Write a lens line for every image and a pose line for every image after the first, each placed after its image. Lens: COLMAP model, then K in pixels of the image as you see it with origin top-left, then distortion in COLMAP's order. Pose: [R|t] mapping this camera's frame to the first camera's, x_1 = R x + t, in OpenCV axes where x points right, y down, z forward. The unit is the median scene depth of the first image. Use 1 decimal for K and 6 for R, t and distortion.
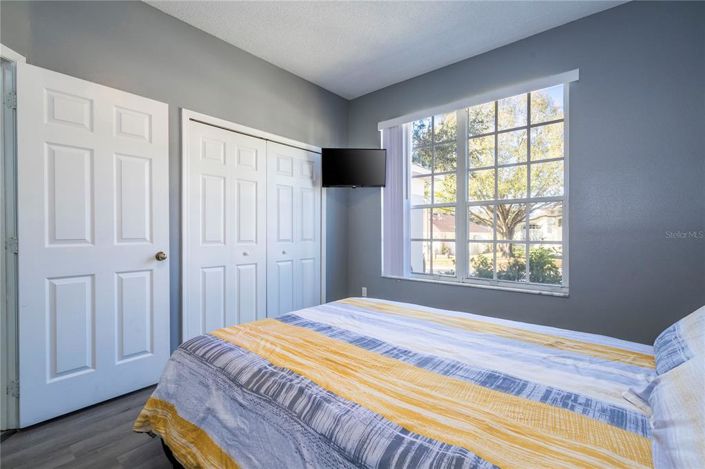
lens RADIAL K [[321.1, 0, 356.1], [0, 321.1, 233.9], [0, 0, 1]] dist [0.003562, 0.002361]
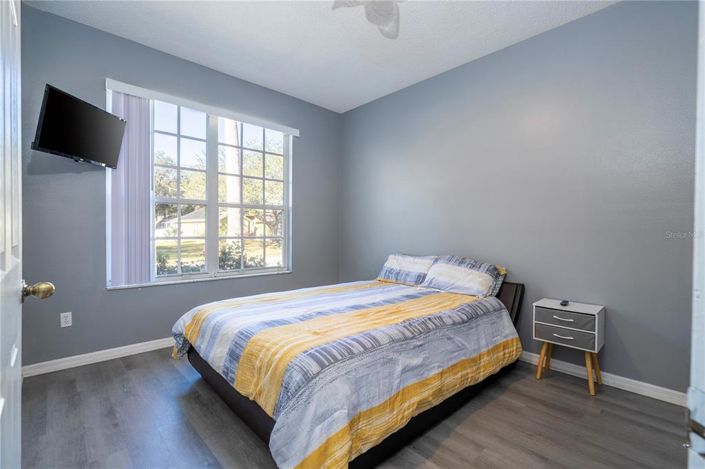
lens RADIAL K [[321.1, 0, 356.6], [0, 321.1, 233.5], [0, 0, 1]] dist [0.003562, 0.002361]
pose [[0.113341, -0.010443, 0.993501, -1.215865], [-0.004534, 0.999929, 0.011028, -0.011134], [-0.993546, -0.005754, 0.113286, 0.721855]]
